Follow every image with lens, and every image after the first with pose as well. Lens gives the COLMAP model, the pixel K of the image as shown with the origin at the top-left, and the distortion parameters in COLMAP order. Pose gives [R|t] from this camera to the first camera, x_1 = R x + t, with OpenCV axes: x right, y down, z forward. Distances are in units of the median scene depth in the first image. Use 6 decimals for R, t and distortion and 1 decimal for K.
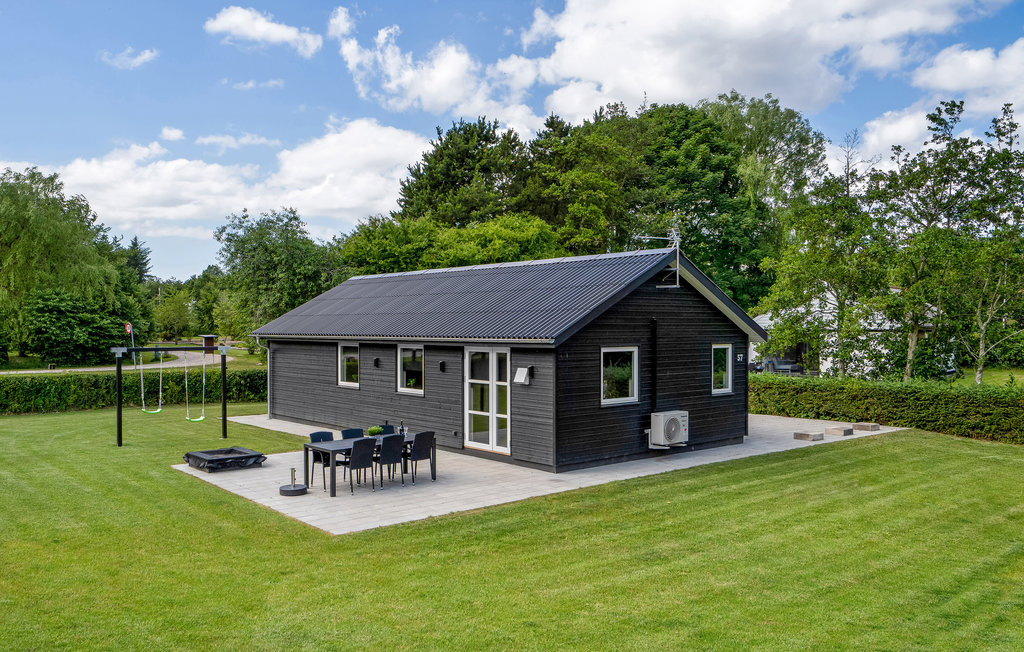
lens RADIAL K [[798.4, 0, 510.2], [0, 798.4, 324.1], [0, 0, 1]] dist [-0.009983, -0.003033]
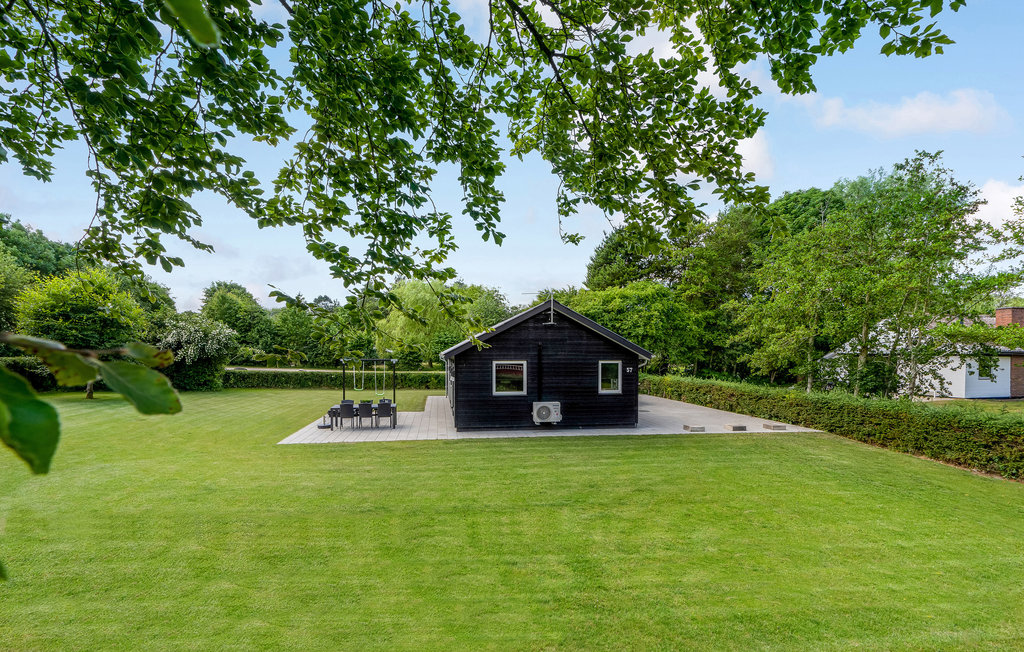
lens RADIAL K [[464.0, 0, 515.1], [0, 464.0, 351.4], [0, 0, 1]] dist [-0.003597, -0.000389]
pose [[0.845367, -0.003241, -0.534176, 0.649088], [0.000324, 0.999985, -0.005555, 0.013932], [0.534186, 0.004523, 0.845355, 0.185125]]
